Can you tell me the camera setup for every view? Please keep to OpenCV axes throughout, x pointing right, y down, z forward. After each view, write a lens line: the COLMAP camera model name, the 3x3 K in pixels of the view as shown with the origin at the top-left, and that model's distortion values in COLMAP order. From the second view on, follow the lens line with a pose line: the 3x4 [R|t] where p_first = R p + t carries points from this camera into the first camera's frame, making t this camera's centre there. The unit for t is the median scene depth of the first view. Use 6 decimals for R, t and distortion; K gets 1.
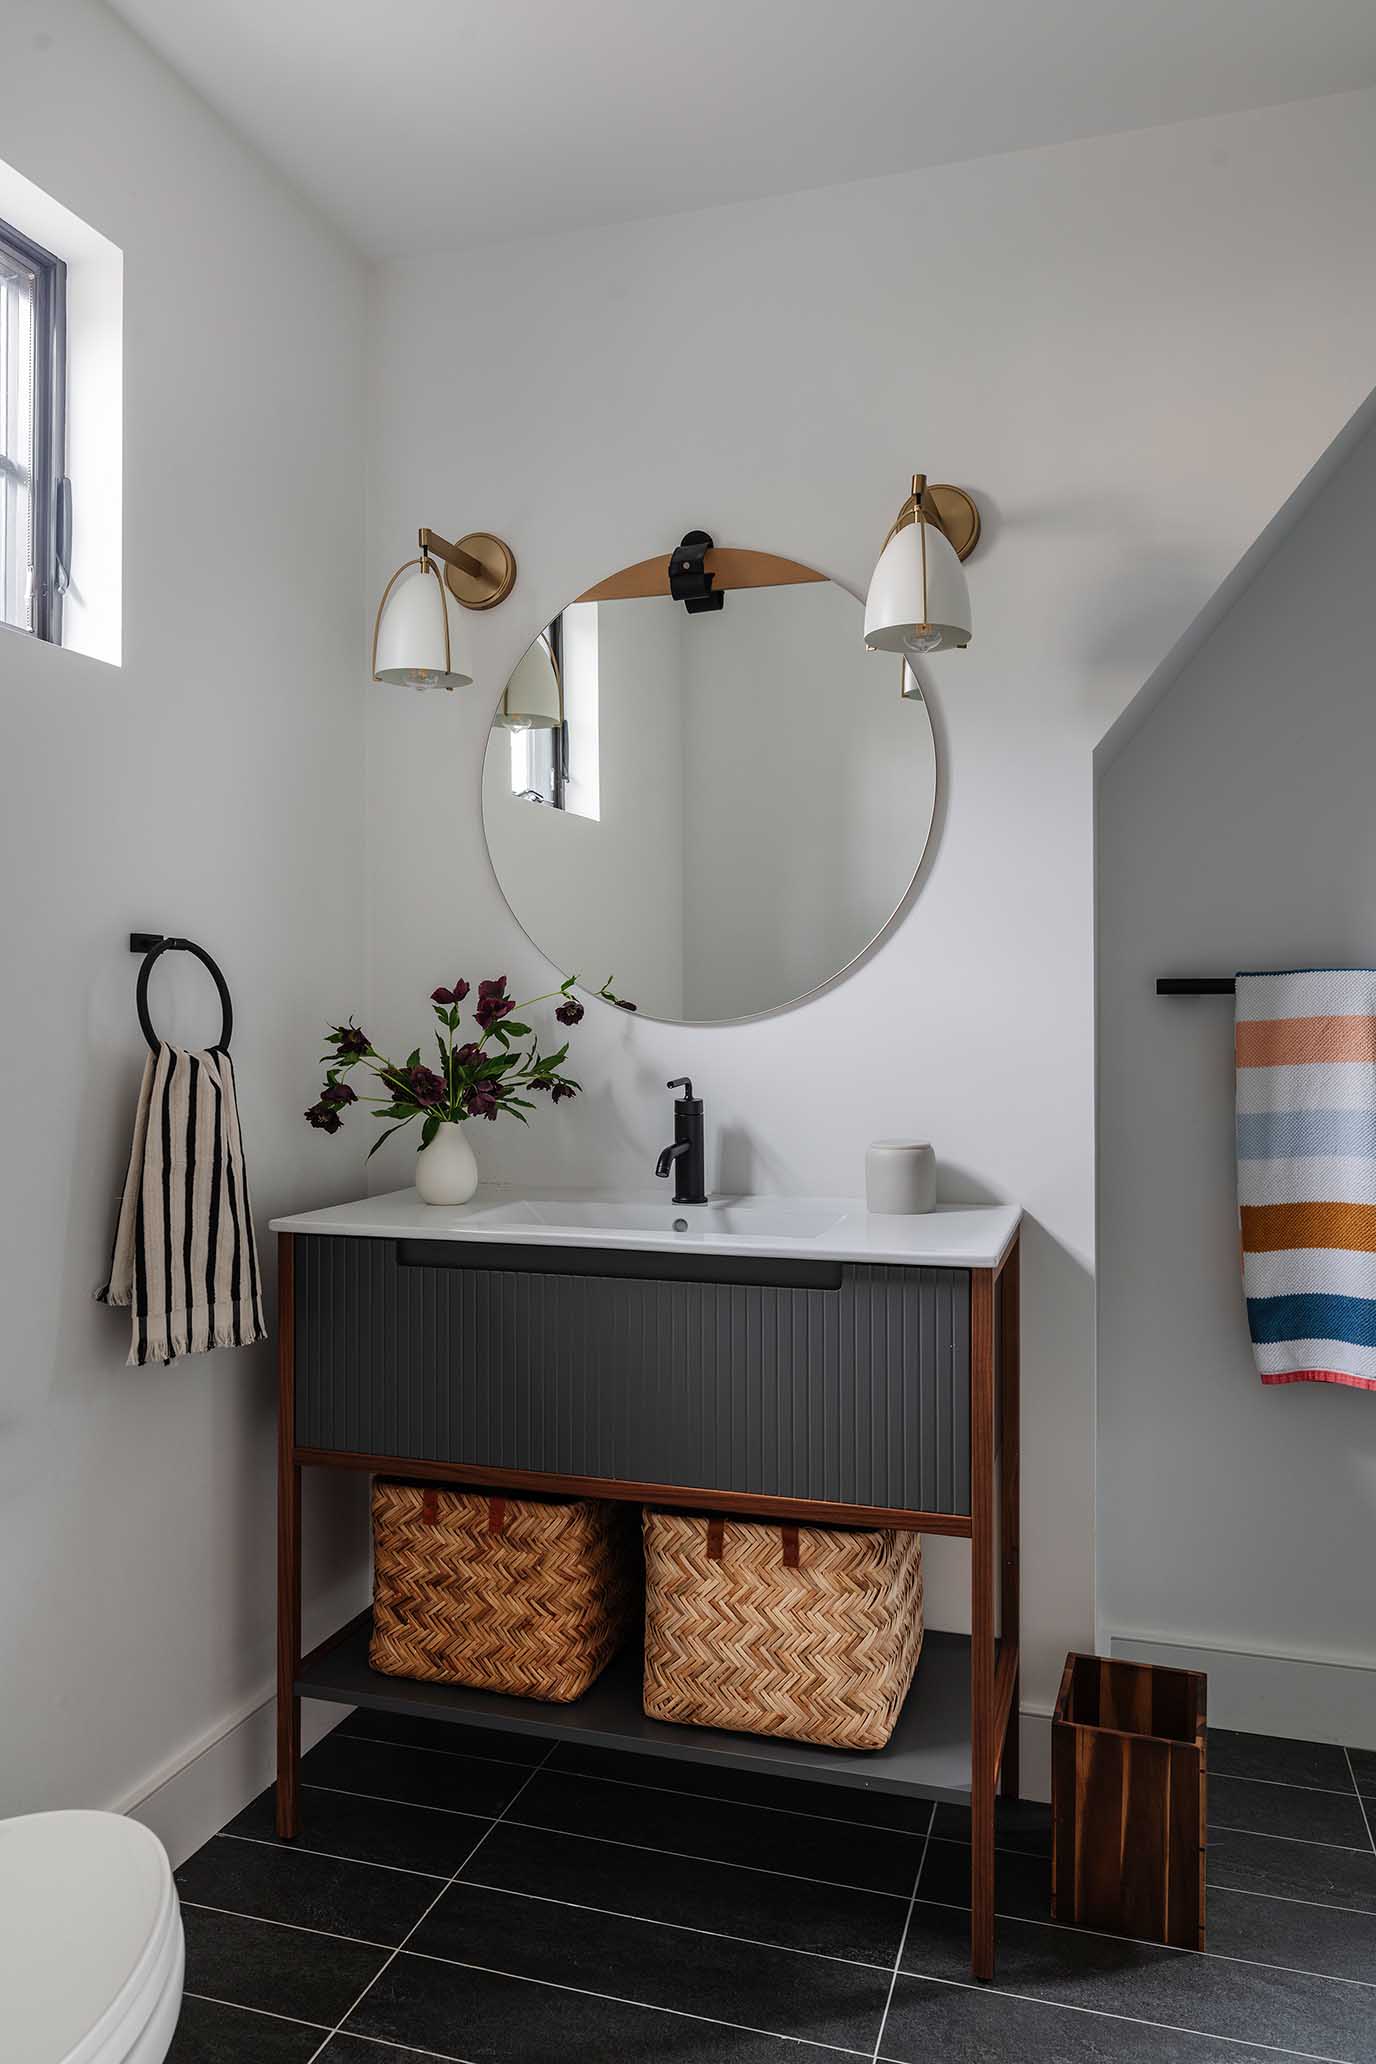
lens RADIAL K [[1460.7, 0, 686.1], [0, 1460.7, 1030.5], [0, 0, 1]] dist [-0.012292, -0.001628]
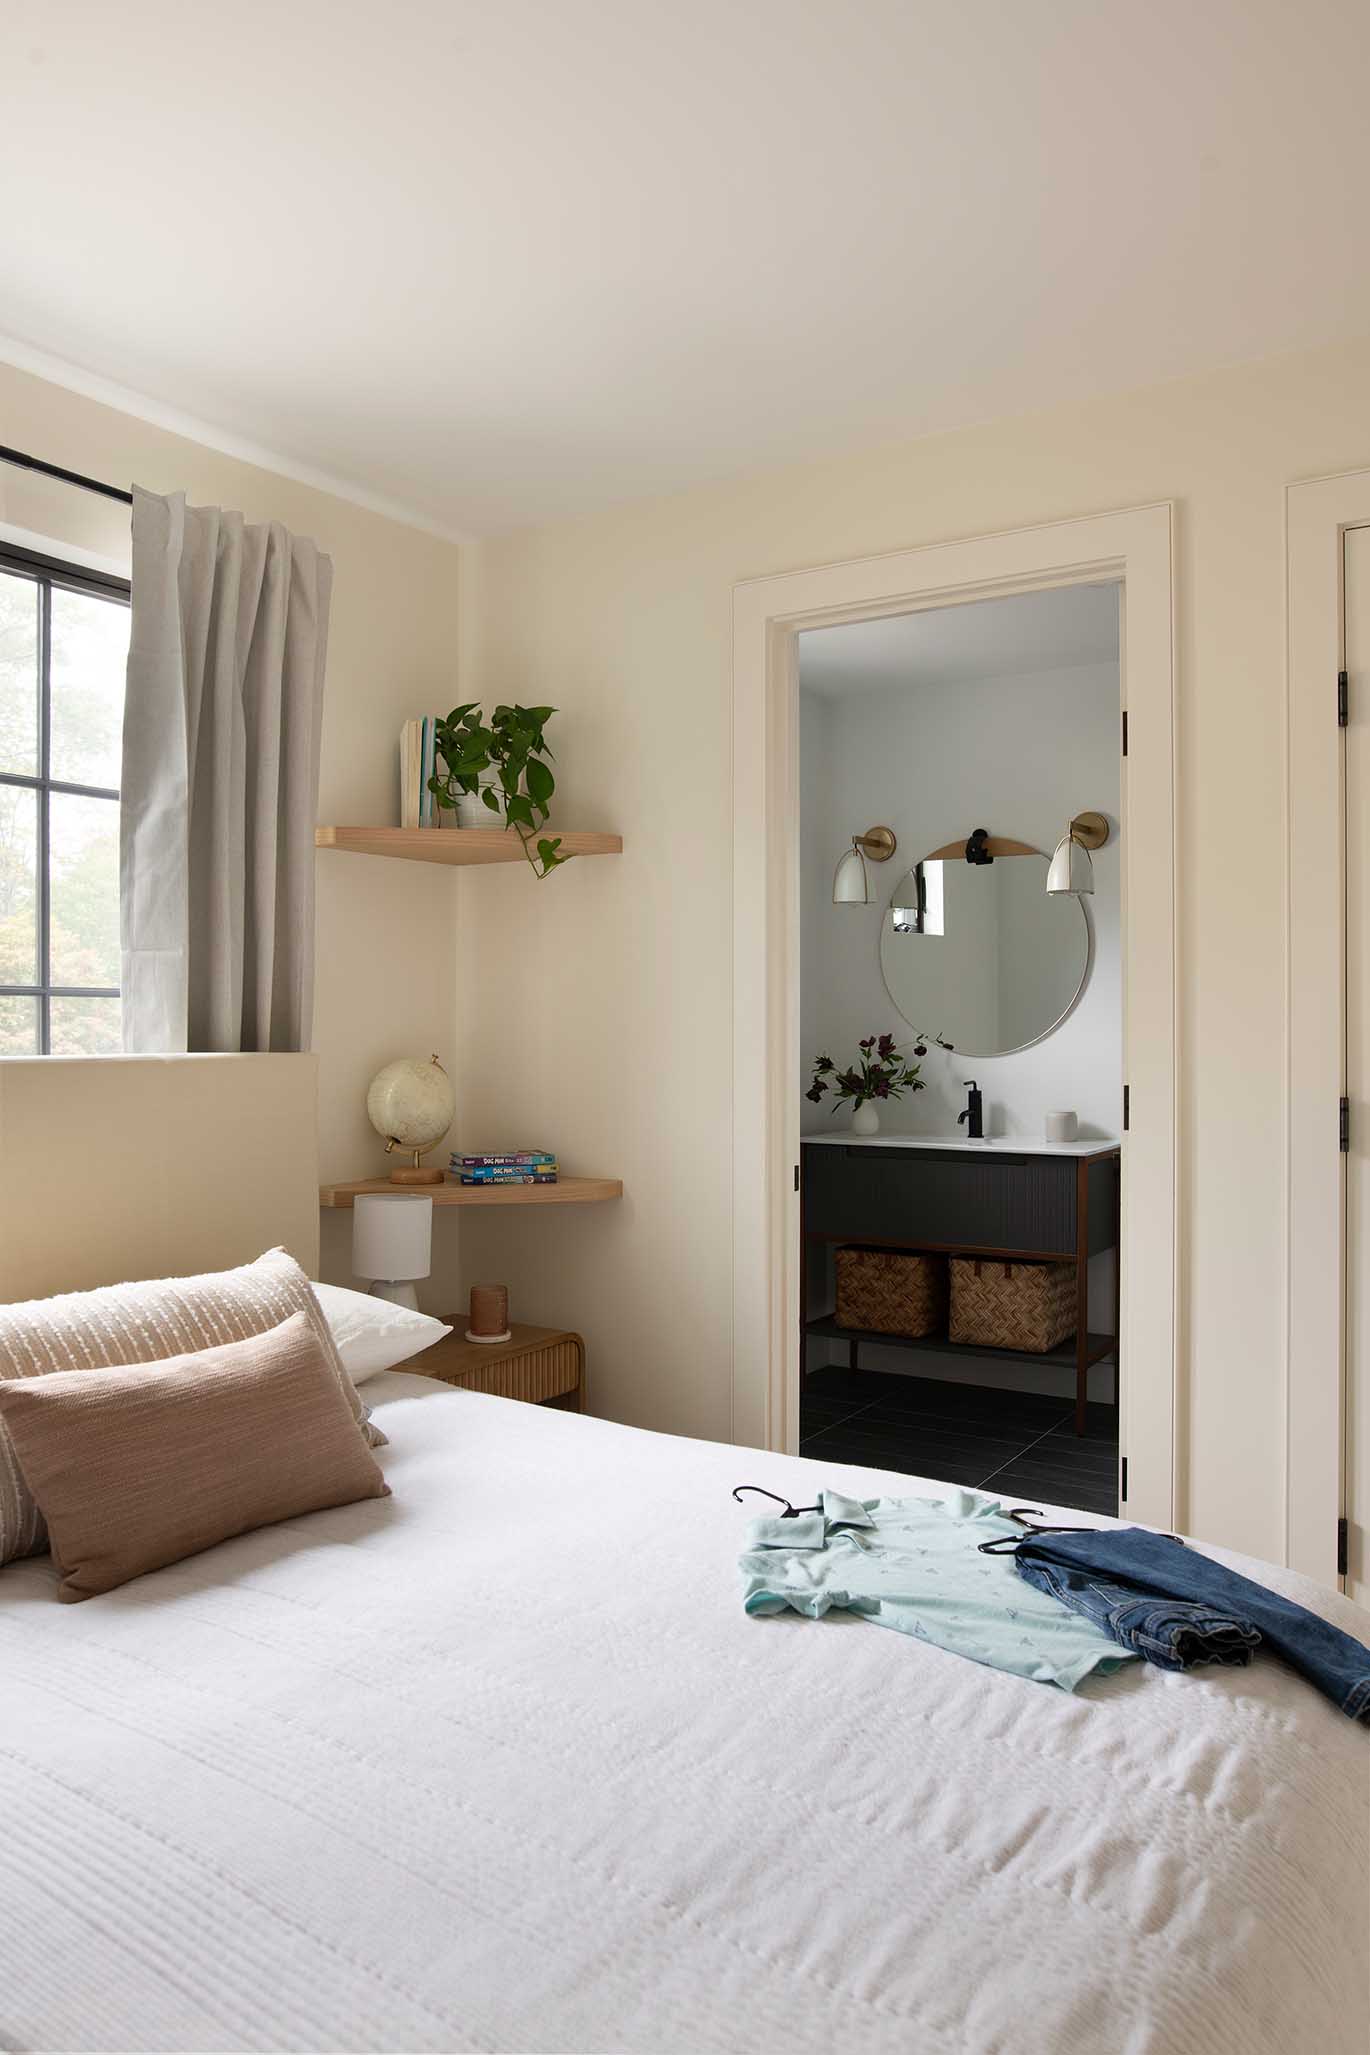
lens RADIAL K [[1454.3, 0, 677.6], [0, 1454.3, 1028.1], [0, 0, 1]] dist [-0.012292, -0.001628]
pose [[0.965544, 0.000629, -0.260237, 0.141514], [-0.002765, 0.999965, -0.007840, -0.029035], [0.260223, 0.008289, 0.965513, -1.256315]]
